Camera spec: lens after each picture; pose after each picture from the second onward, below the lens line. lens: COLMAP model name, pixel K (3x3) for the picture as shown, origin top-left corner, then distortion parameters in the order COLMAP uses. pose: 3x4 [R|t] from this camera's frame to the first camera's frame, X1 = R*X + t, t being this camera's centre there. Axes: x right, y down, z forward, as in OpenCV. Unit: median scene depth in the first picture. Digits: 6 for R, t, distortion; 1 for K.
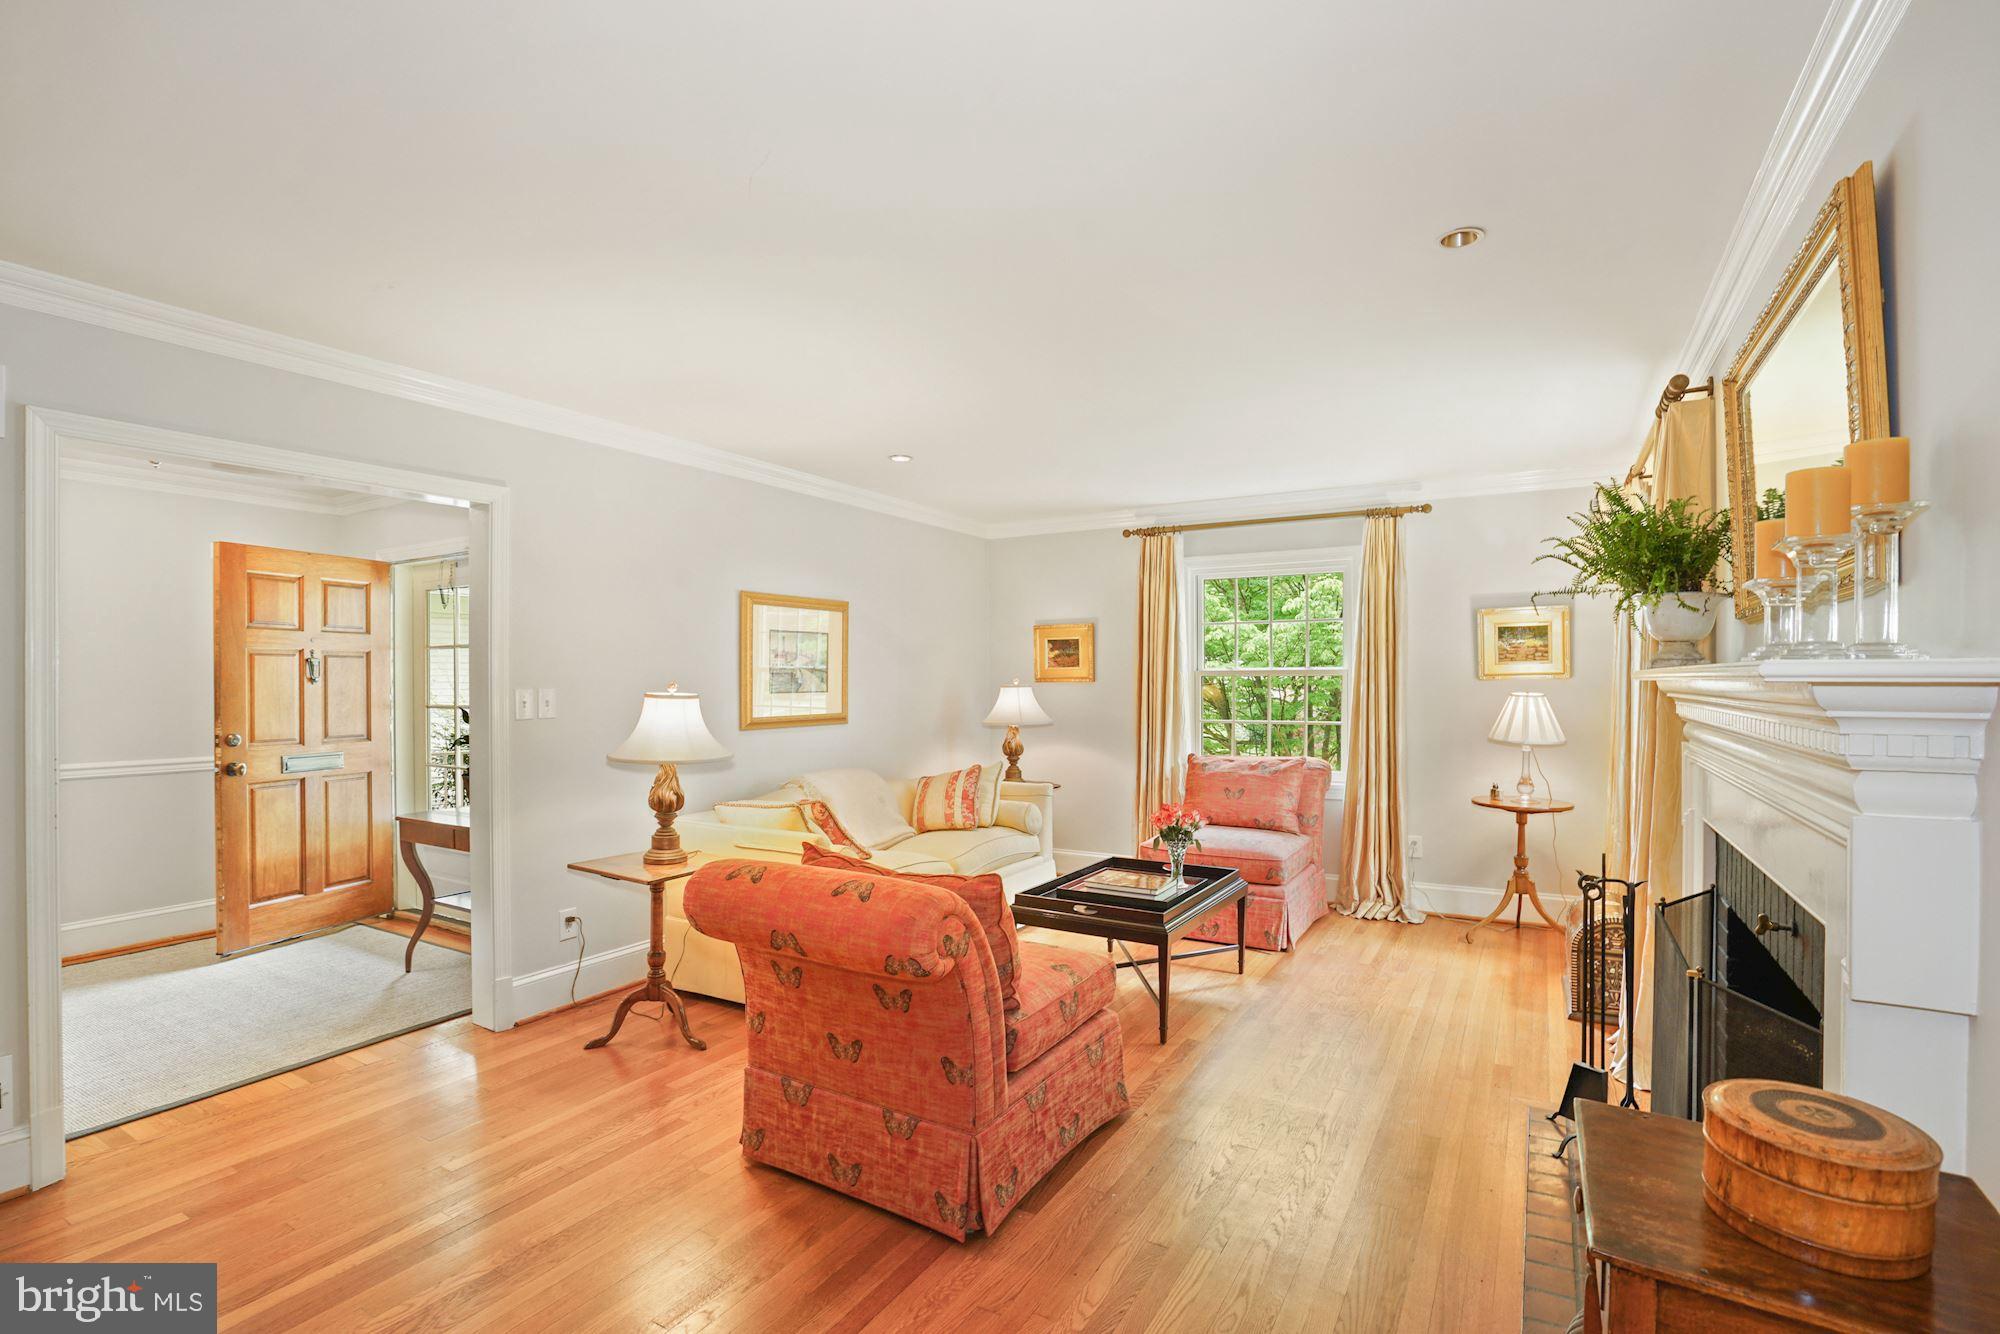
lens RADIAL K [[938.3, 0, 996.3], [0, 938.3, 687.5], [0, 0, 1]] dist [-0.056767, 0.000052]
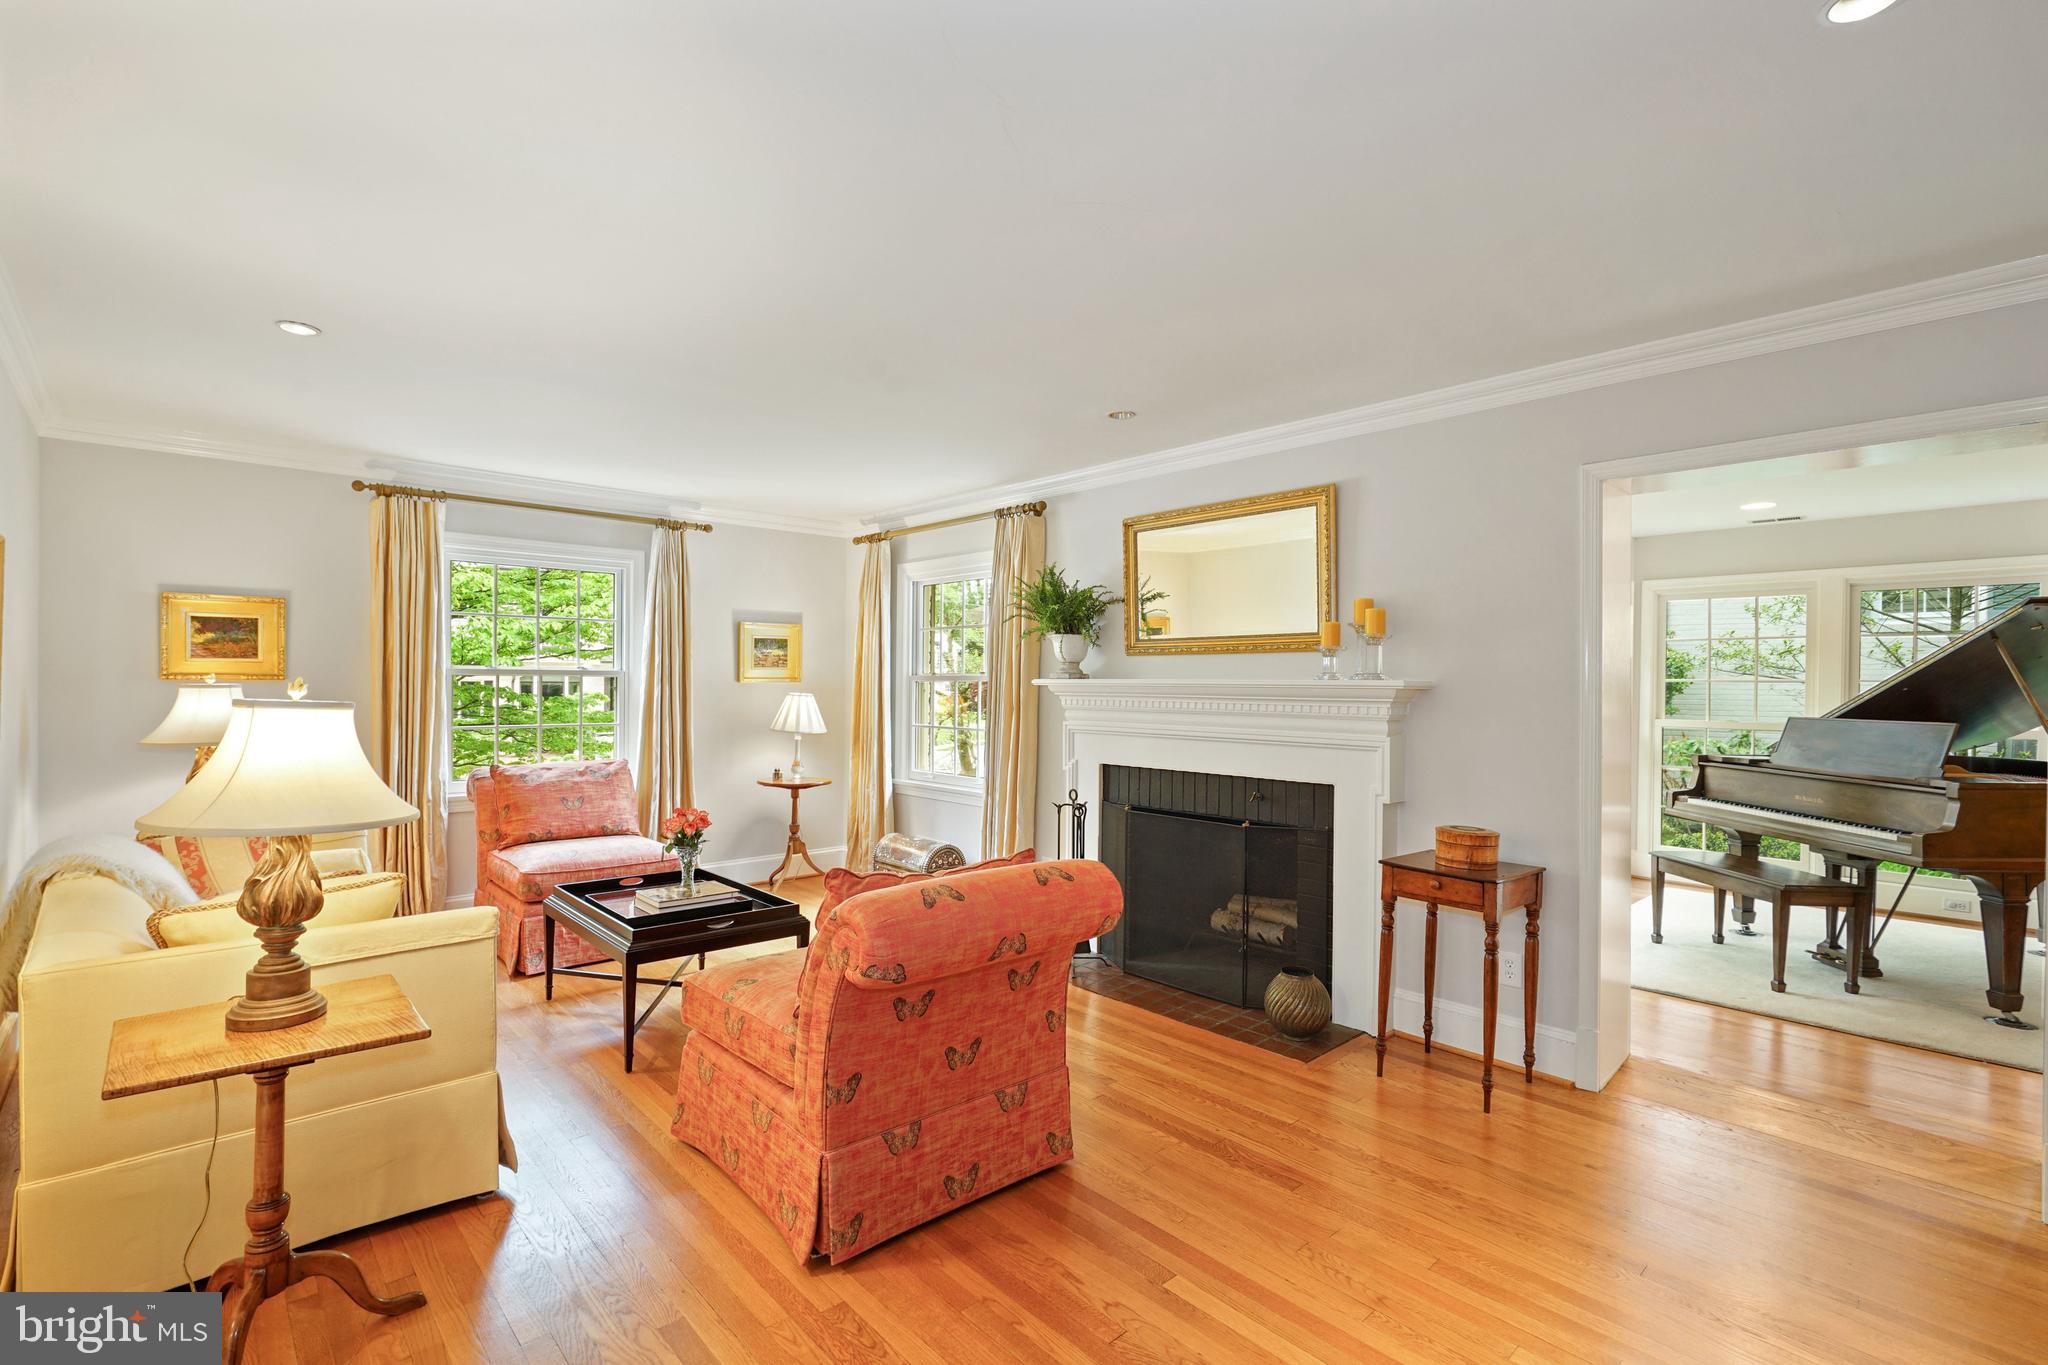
lens RADIAL K [[956.5, 0, 1017.3], [0, 956.5, 689.5], [0, 0, 1]] dist [-0.013263, 0.000407]
pose [[0.275871, -0.000981, 0.961194, -0.593796], [-0.001862, 0.999997, 0.001555, -0.001224], [-0.961193, -0.002219, 0.275869, 0.351158]]
